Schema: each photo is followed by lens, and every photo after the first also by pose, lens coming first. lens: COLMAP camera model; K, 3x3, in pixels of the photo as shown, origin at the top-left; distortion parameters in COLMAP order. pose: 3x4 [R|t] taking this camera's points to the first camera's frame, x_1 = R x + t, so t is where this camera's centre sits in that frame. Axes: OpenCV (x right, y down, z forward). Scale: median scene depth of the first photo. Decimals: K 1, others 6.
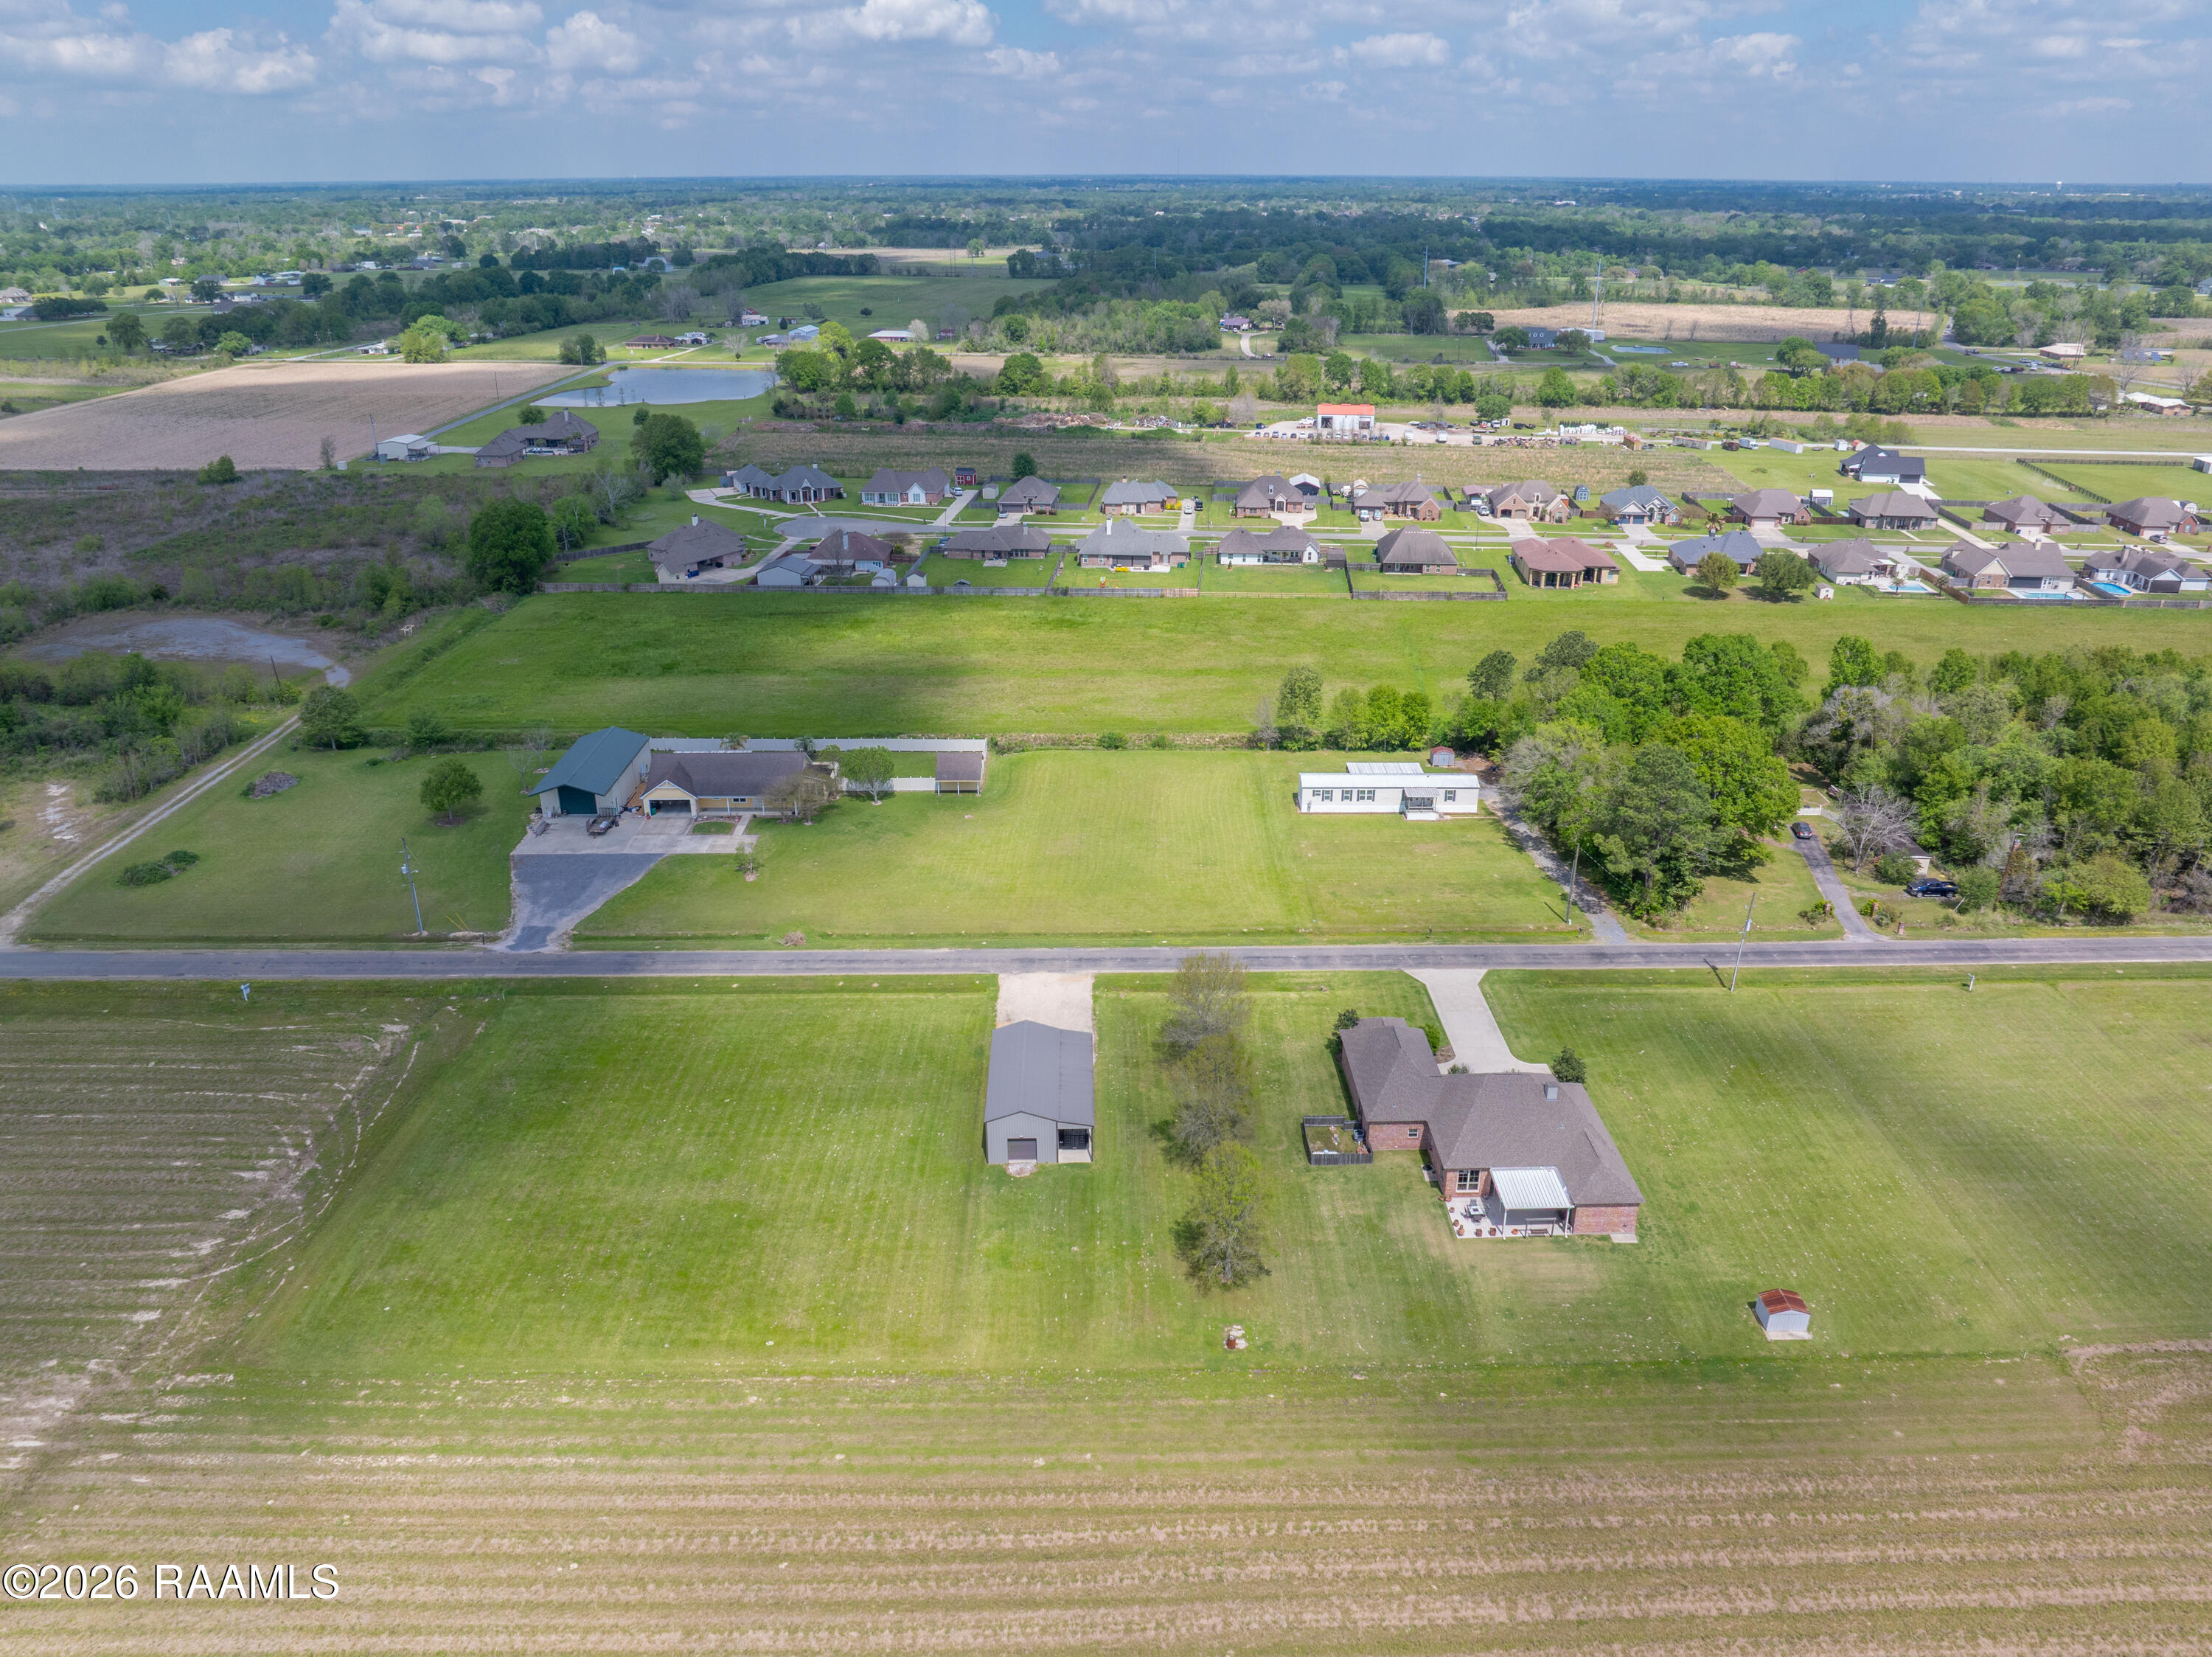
lens RADIAL K [[1561.0, 0, 1118.1], [0, 1561.0, 835.2], [0, 0, 1]] dist [-0.042990, 0.011030]
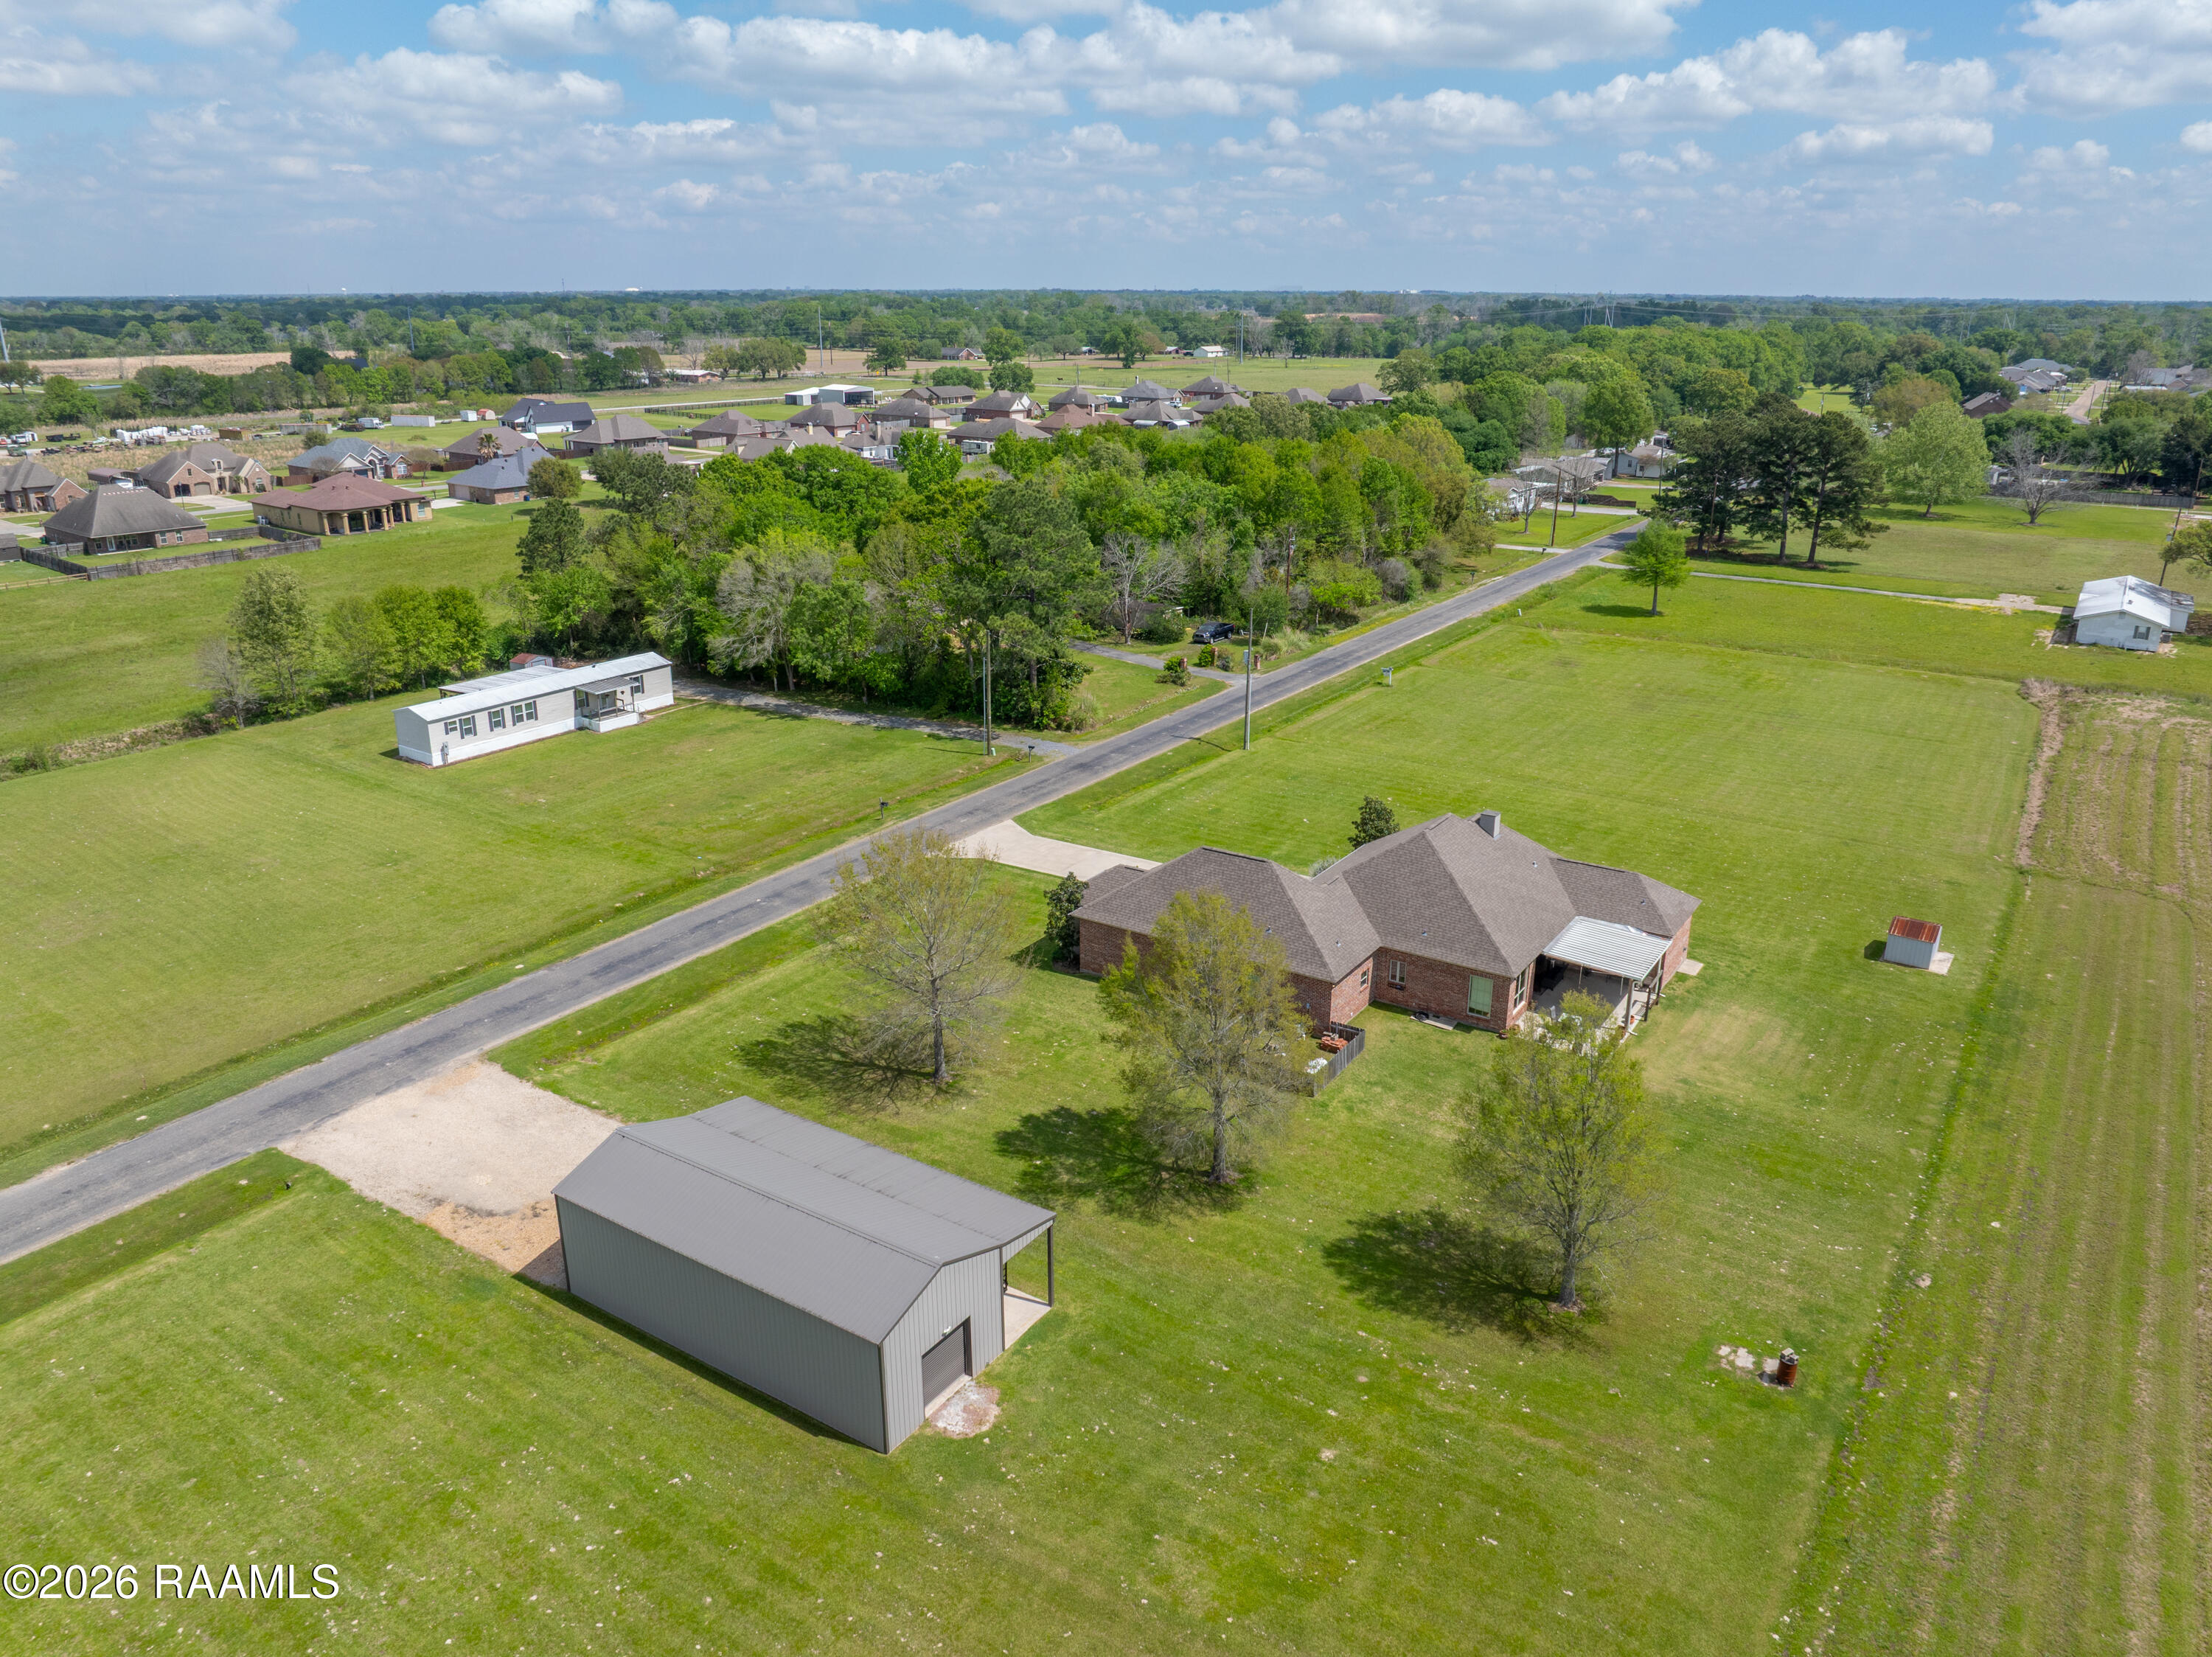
lens RADIAL K [[1561.0, 0, 1126.3], [0, 1561.0, 806.3], [0, 0, 1]] dist [-0.042990, 0.011030]
pose [[0.561354, -0.257978, 0.786339, -0.238748], [0.324025, 0.942828, 0.078002, 0.046096], [-0.761505, 0.211007, 0.612851, 0.561767]]
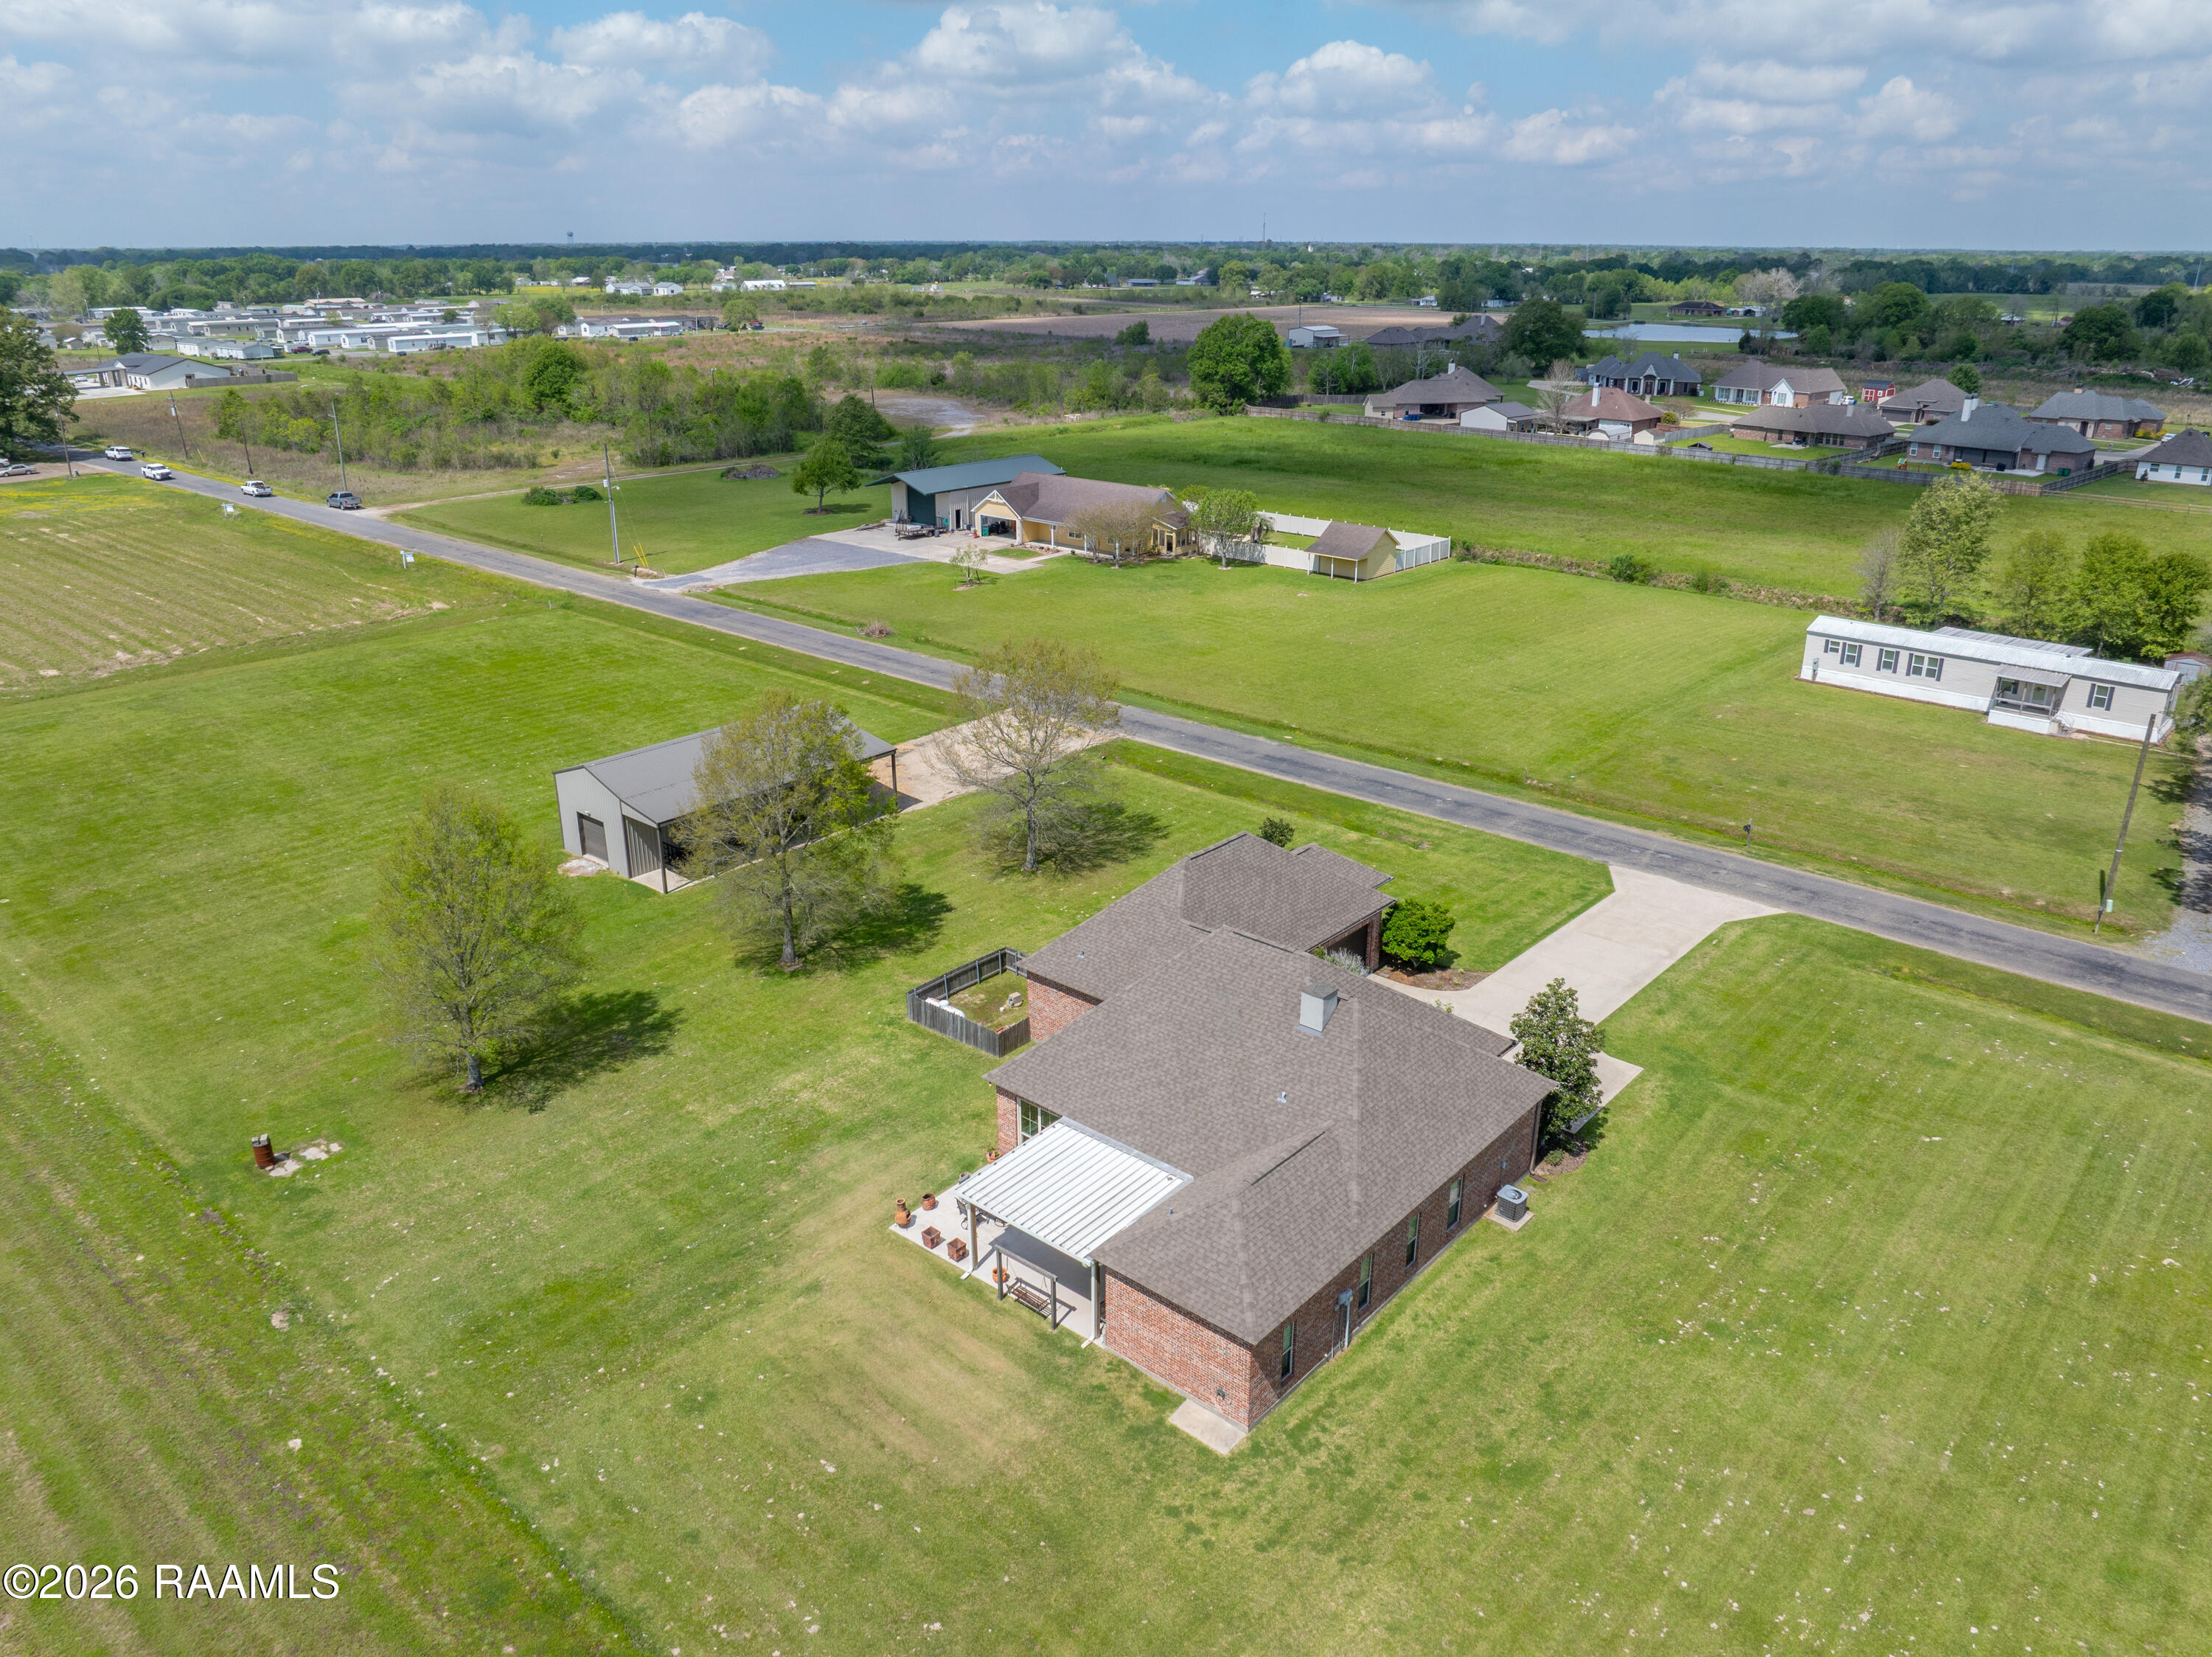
lens RADIAL K [[1561.0, 0, 1117.4], [0, 1561.0, 845.6], [0, 0, 1]] dist [-0.042990, 0.011030]
pose [[0.742832, 0.245540, -0.622825, 0.364055], [-0.267005, 0.961781, 0.060717, 0.091394], [0.613930, 0.121195, 0.780001, 0.525861]]
